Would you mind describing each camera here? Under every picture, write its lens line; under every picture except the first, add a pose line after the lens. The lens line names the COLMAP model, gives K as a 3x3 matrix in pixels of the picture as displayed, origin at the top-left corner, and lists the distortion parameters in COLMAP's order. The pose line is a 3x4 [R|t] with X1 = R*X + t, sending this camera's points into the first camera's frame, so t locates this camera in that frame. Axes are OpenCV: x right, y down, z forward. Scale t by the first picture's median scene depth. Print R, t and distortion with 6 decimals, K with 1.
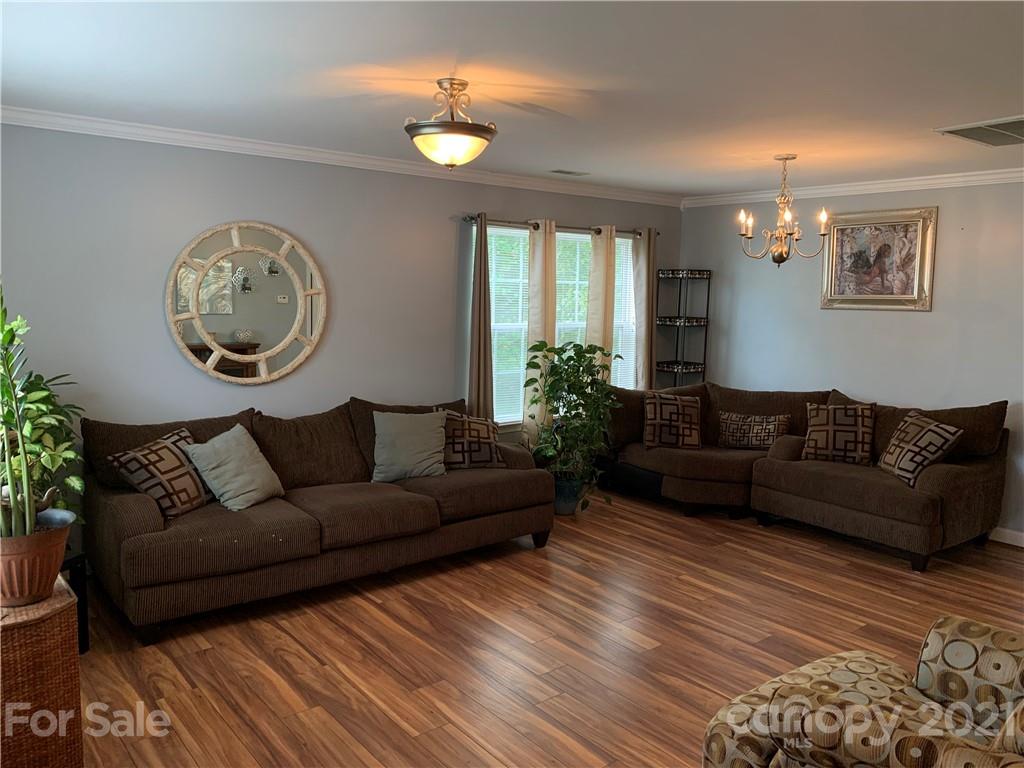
lens RADIAL K [[785.6, 0, 512.0], [0, 785.6, 384.0], [0, 0, 1]] dist [-0.000657, -0.001238]
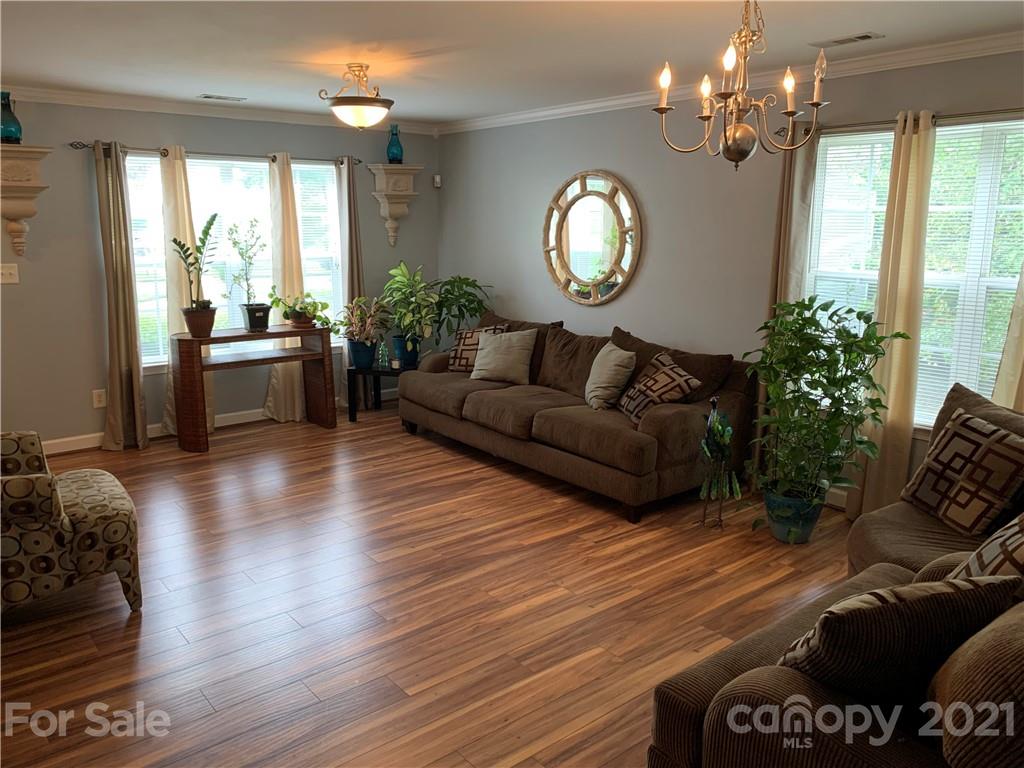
lens RADIAL K [[812.4, 0, 512.0], [0, 812.4, 384.0], [0, 0, 1]] dist [0.031397, 0.000633]
pose [[0.015947, 0.183944, -0.982807, 1.012024], [-0.143799, 0.973136, 0.179800, -0.091184], [0.989478, 0.138460, 0.041970, 0.936327]]
